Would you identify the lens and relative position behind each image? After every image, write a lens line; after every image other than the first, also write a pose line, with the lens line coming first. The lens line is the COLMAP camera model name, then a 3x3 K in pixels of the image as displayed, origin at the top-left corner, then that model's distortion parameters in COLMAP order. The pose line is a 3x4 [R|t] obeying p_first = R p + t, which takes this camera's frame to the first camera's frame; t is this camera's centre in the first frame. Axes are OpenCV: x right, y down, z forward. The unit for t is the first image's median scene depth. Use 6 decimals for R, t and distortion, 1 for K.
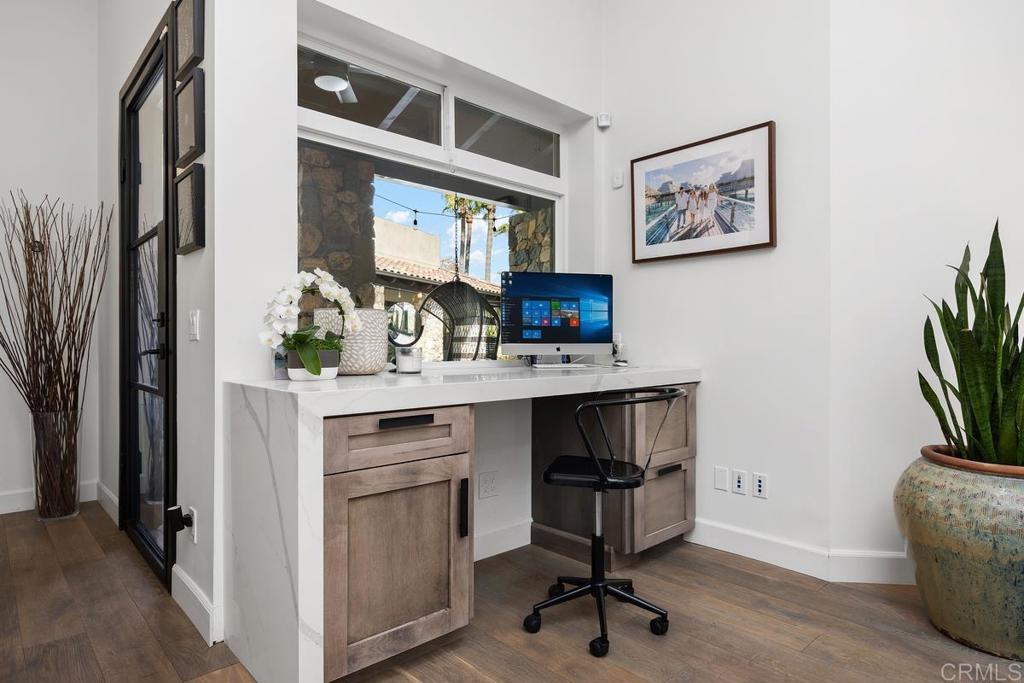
lens RADIAL K [[578.0, 0, 512.5], [0, 578.0, 342.0], [0, 0, 1]] dist [-0.000555, -0.000045]
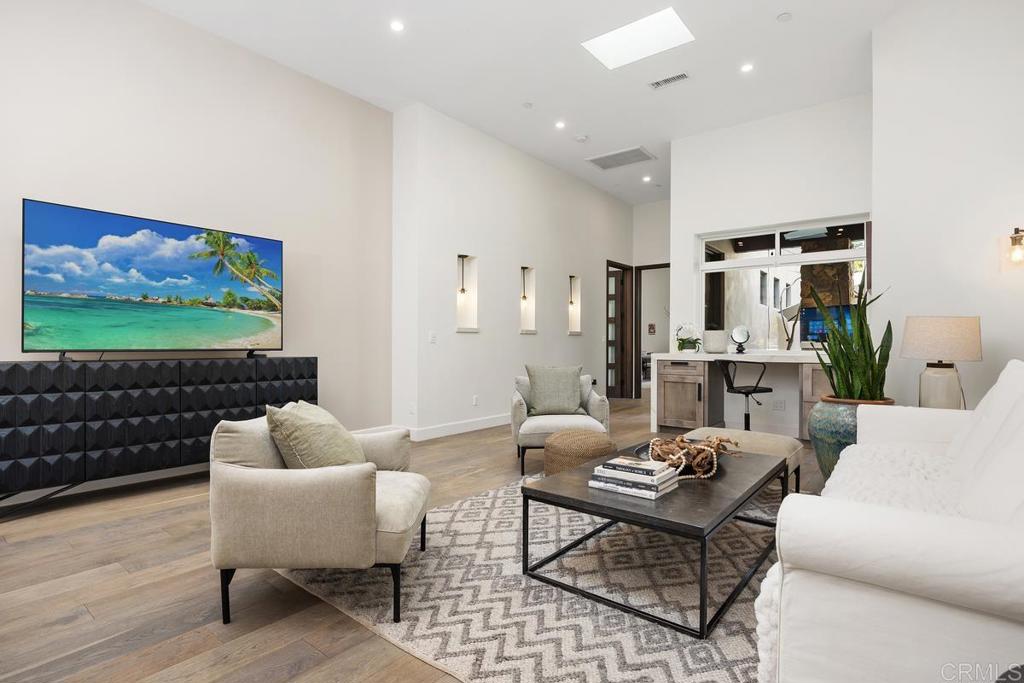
lens RADIAL K [[515.6, 0, 512.2], [0, 515.6, 343.2], [0, 0, 1]] dist [0.001261, -0.000759]
pose [[0.157873, -0.000154, -0.987459, 2.738385], [-0.001235, 0.999999, -0.000354, 0.010964], [0.987459, 0.001276, 0.157873, -0.531632]]
